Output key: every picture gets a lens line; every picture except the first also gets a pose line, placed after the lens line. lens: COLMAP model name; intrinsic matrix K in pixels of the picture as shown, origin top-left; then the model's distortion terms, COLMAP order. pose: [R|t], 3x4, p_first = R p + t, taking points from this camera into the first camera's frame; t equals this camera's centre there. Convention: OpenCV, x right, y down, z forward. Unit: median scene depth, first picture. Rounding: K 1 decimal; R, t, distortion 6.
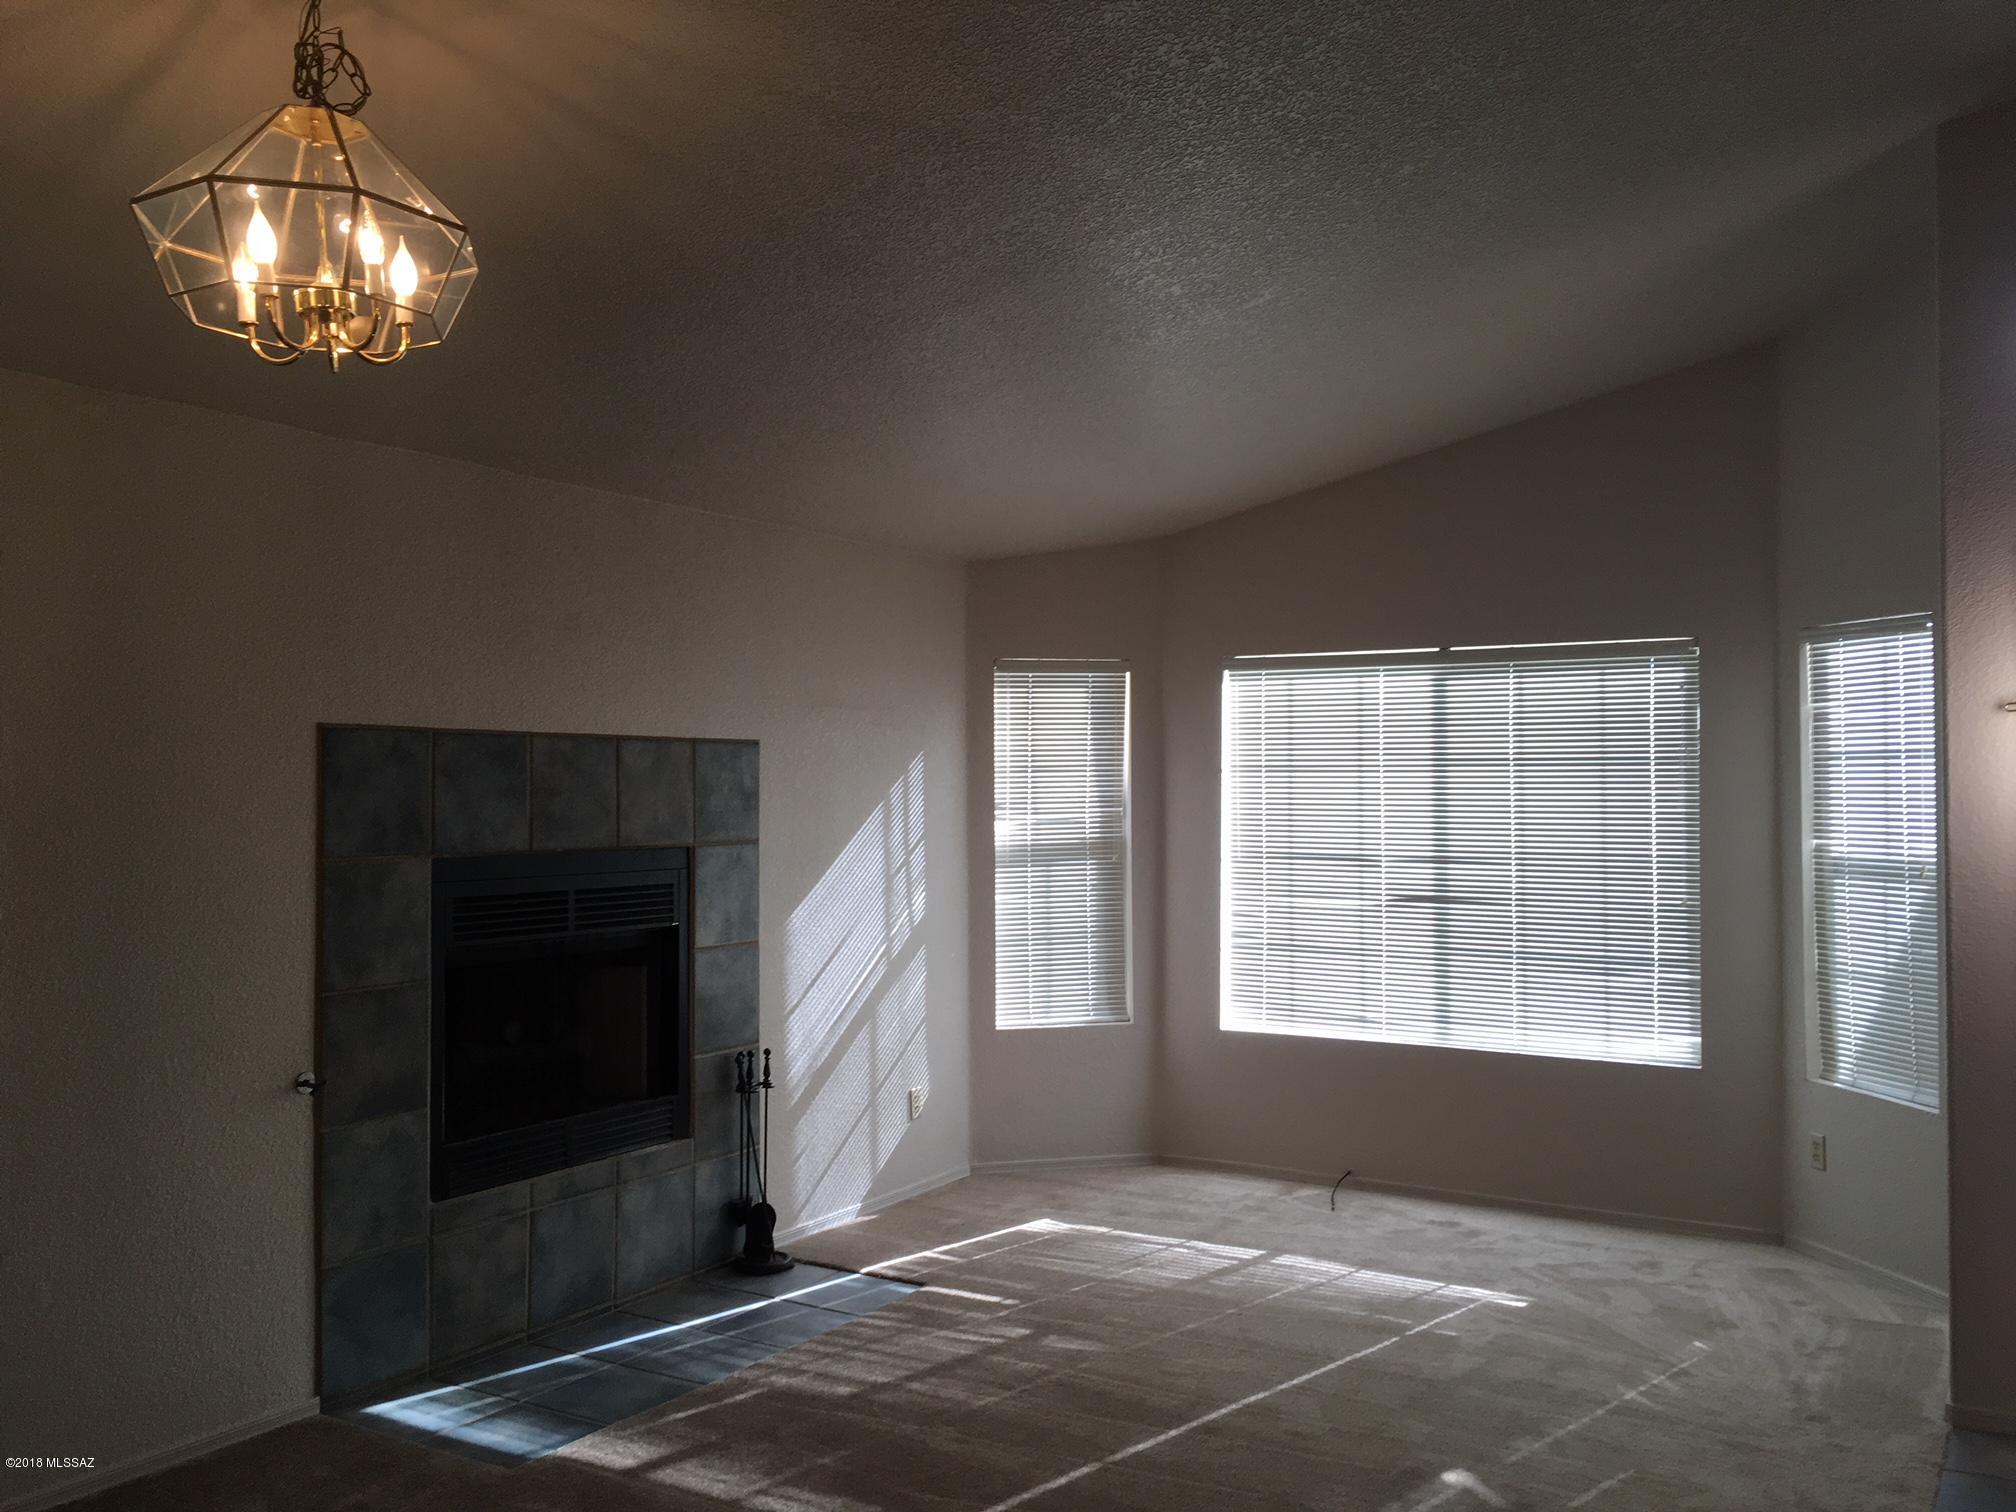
lens RADIAL K [[1683.8, 0, 1049.6], [0, 1683.8, 752.8], [0, 0, 1]] dist [0.056268, -0.155677]
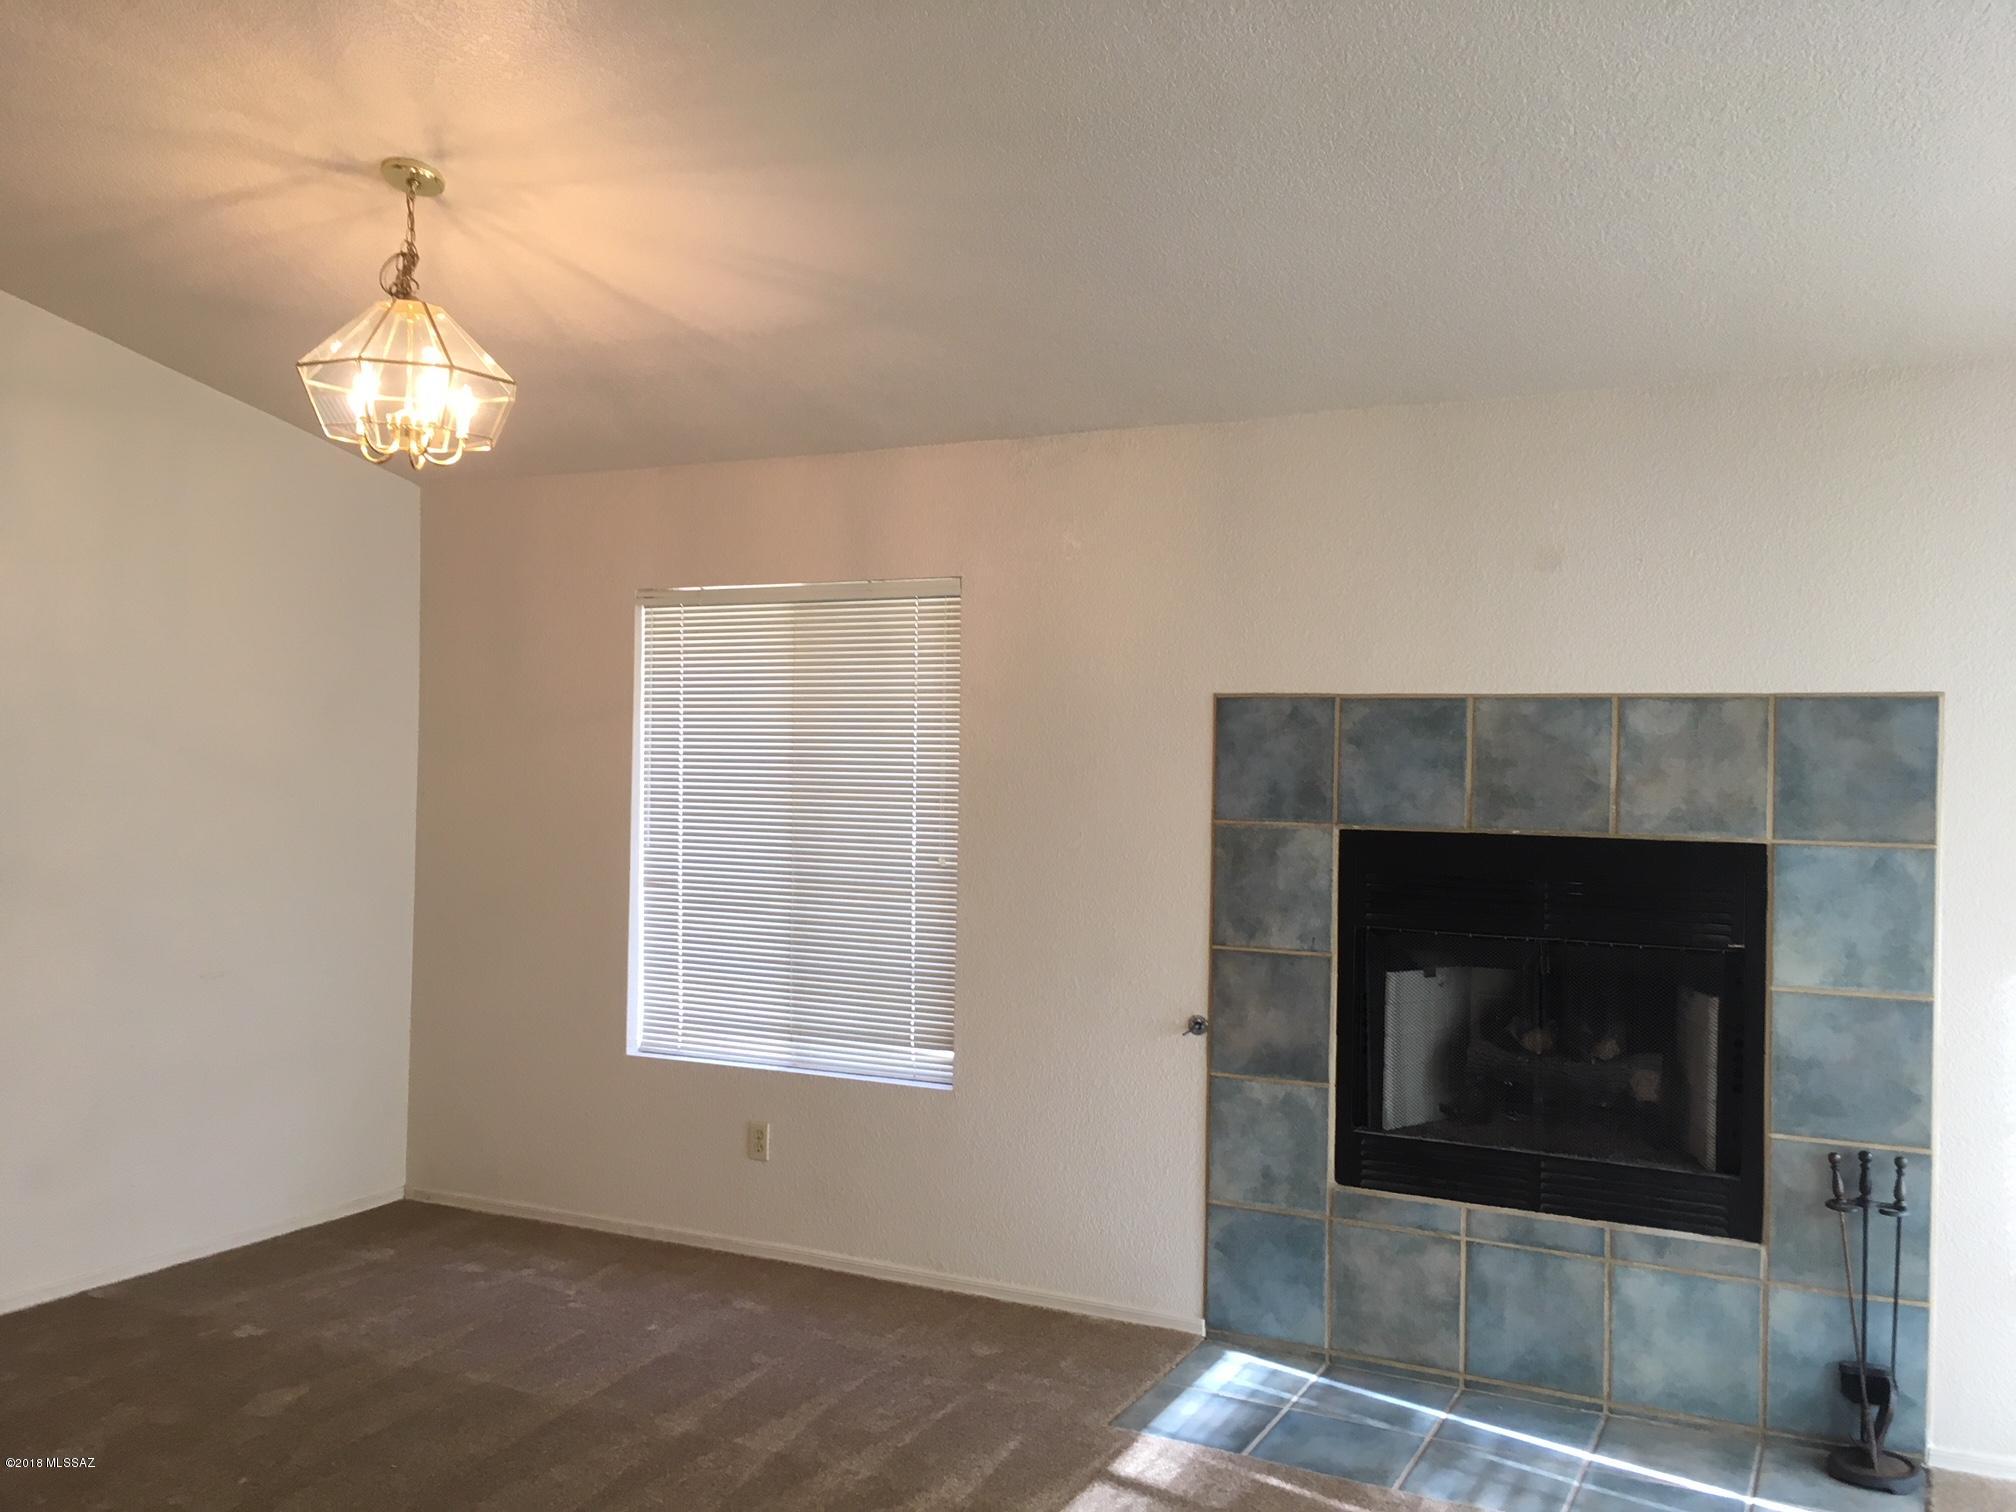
lens RADIAL K [[1683.8, 0, 1049.6], [0, 1683.8, 752.8], [0, 0, 1]] dist [0.056268, -0.155677]
pose [[0.055289, -0.002335, -0.998468, 0.581580], [0.002367, 0.999995, -0.002208, 0.020033], [0.998468, -0.002241, 0.055295, 0.766298]]
